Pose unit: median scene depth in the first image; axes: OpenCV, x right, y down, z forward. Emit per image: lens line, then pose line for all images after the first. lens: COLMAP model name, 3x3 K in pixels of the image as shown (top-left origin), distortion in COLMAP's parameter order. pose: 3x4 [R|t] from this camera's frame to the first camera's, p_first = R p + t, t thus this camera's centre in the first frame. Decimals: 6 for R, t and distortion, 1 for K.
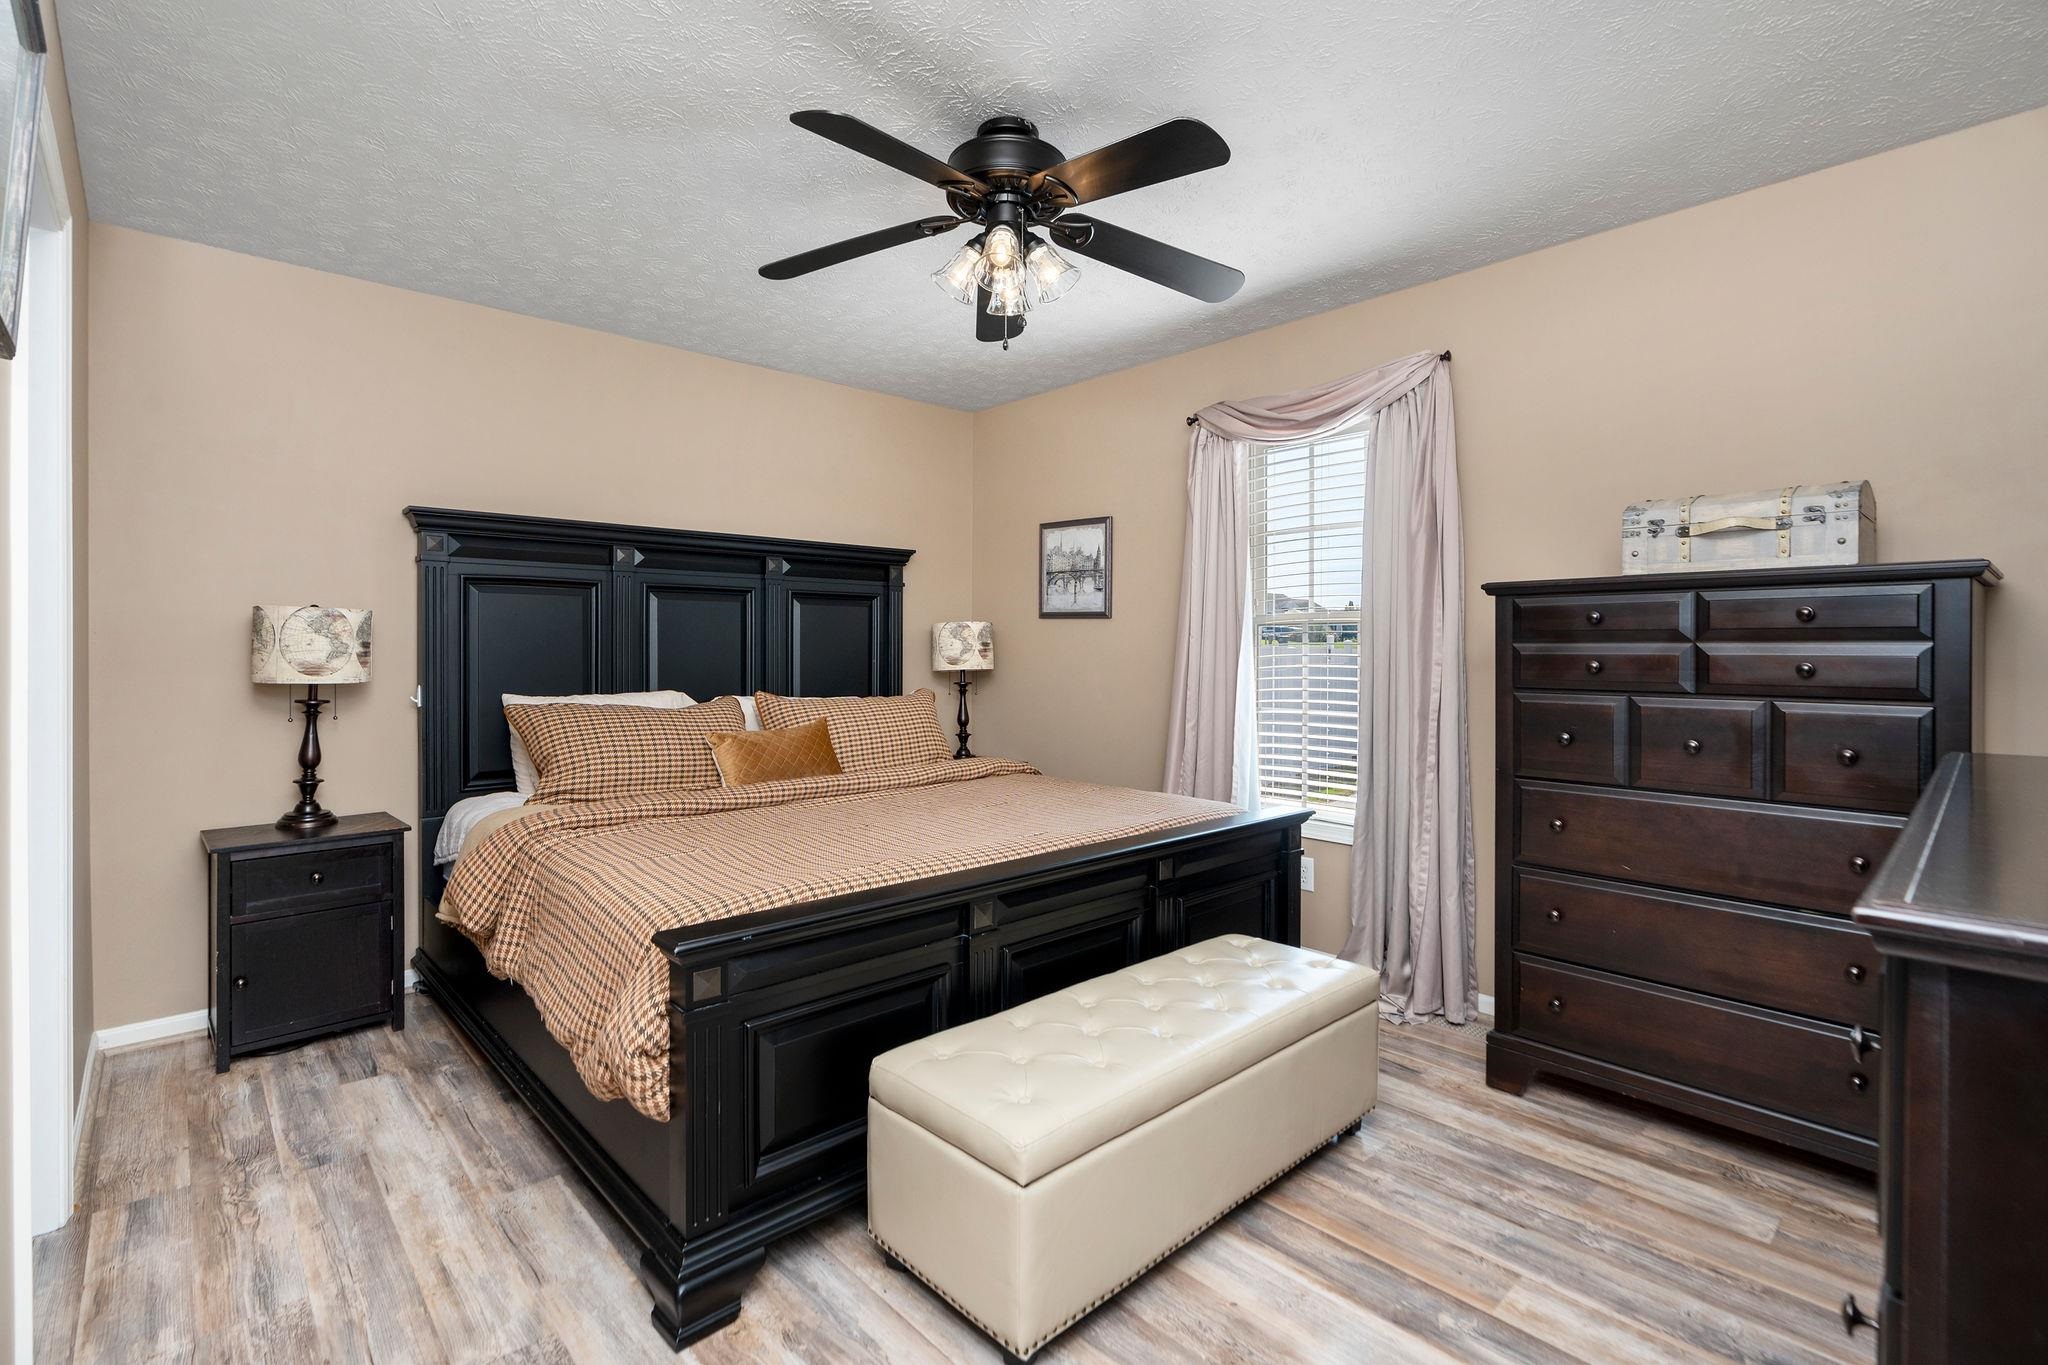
lens RADIAL K [[952.0, 0, 1016.3], [0, 952.0, 652.5], [0, 0, 1]] dist [-0.008774, 0.001936]
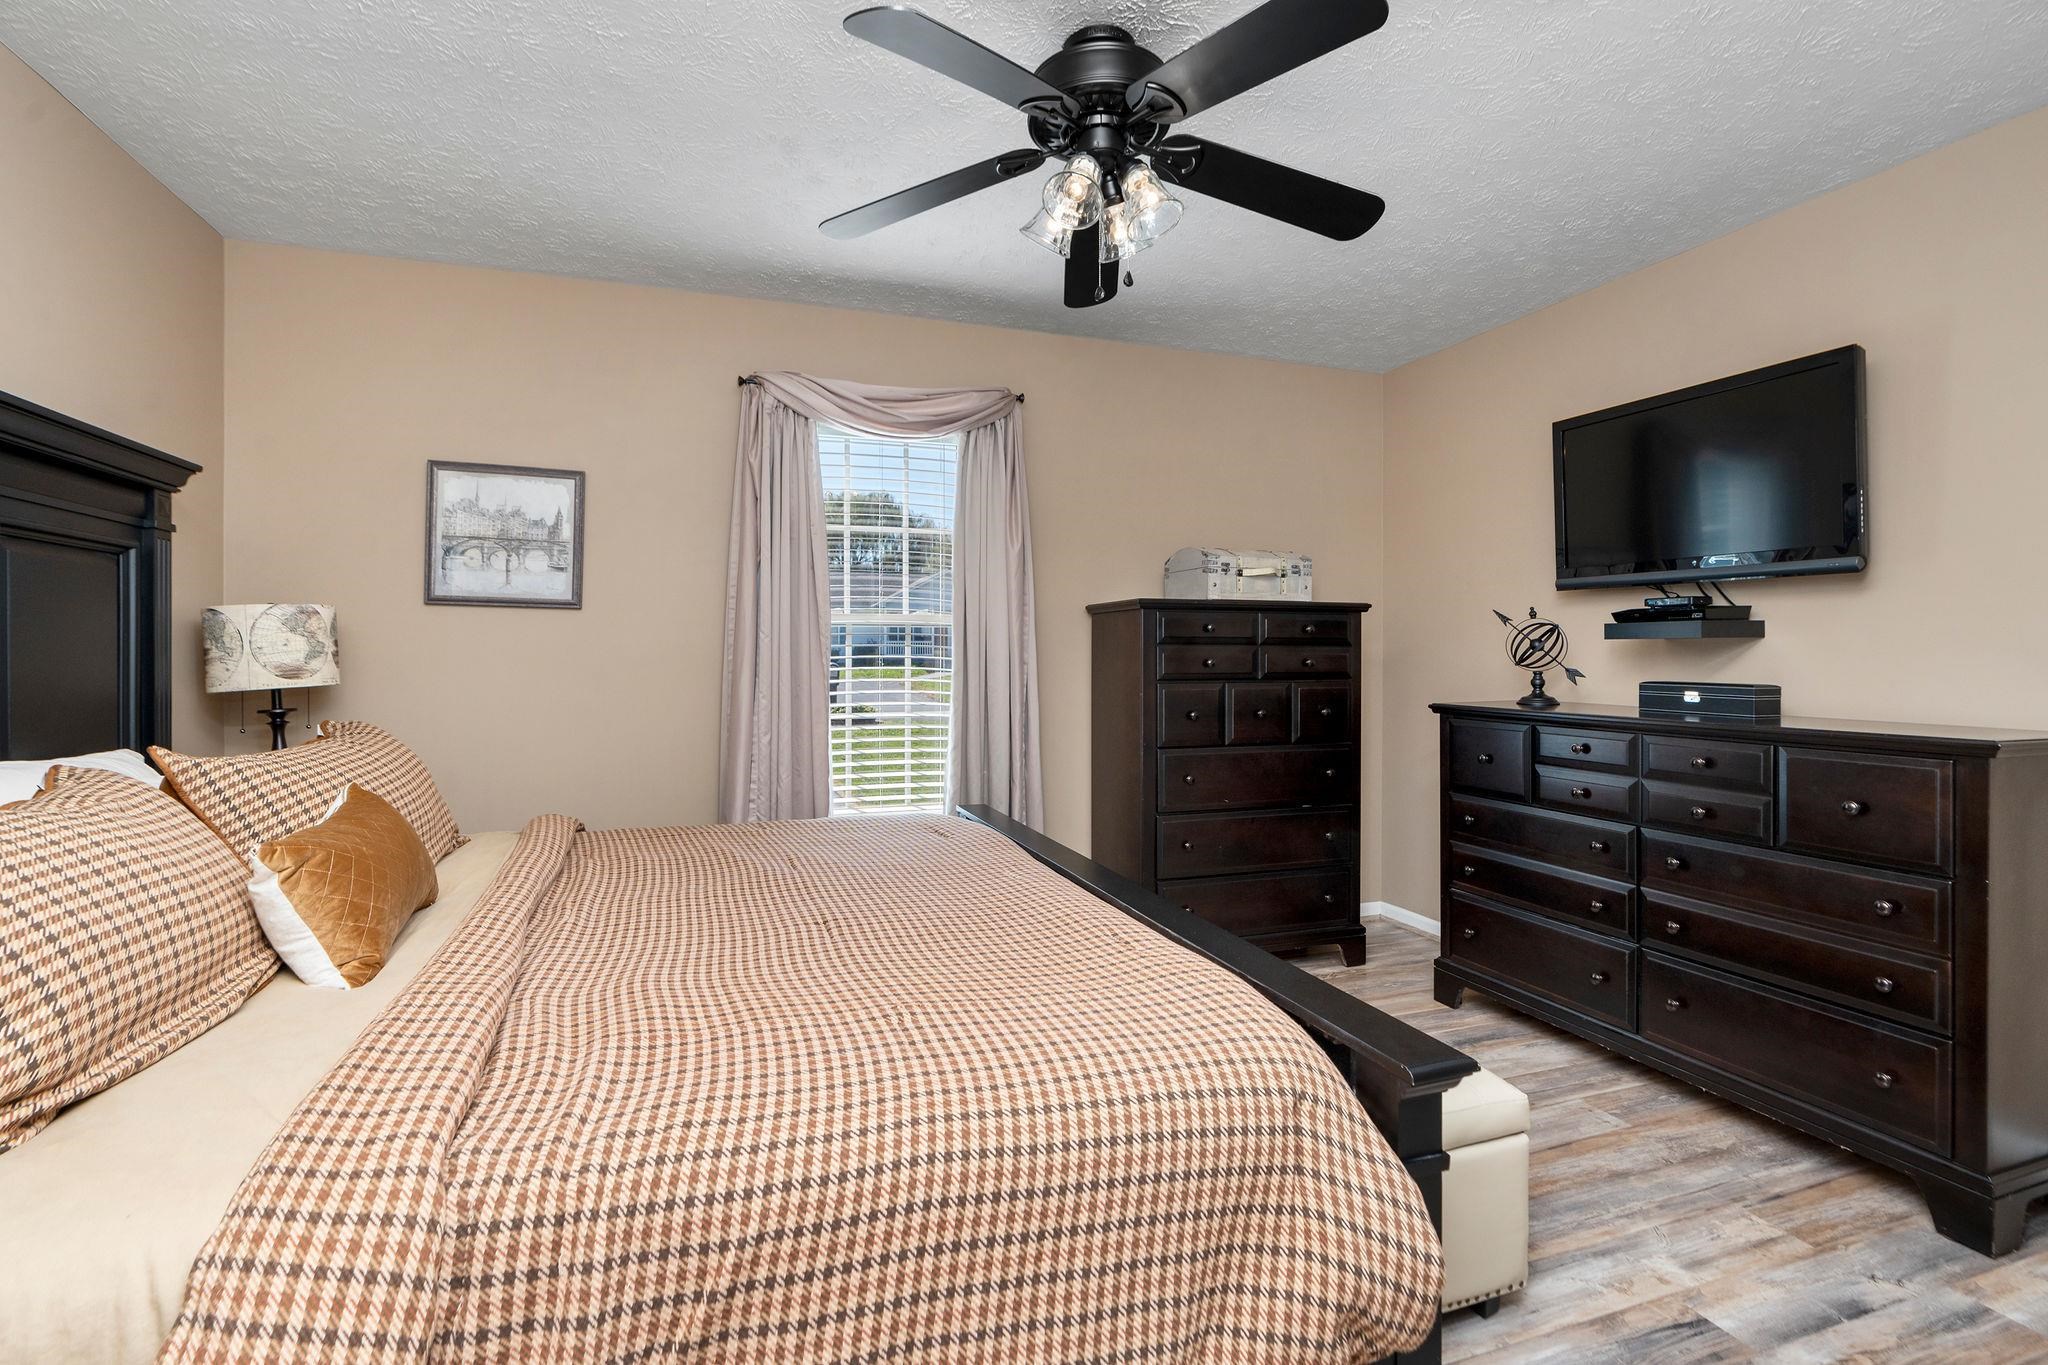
lens RADIAL K [[952.0, 0, 1016.3], [0, 952.0, 652.5], [0, 0, 1]] dist [-0.008774, 0.001936]
pose [[0.382723, -0.002154, 0.923861, -0.442735], [0.005058, 0.999987, 0.000236, -0.001066], [-0.923849, 0.004582, 0.382729, 0.397227]]
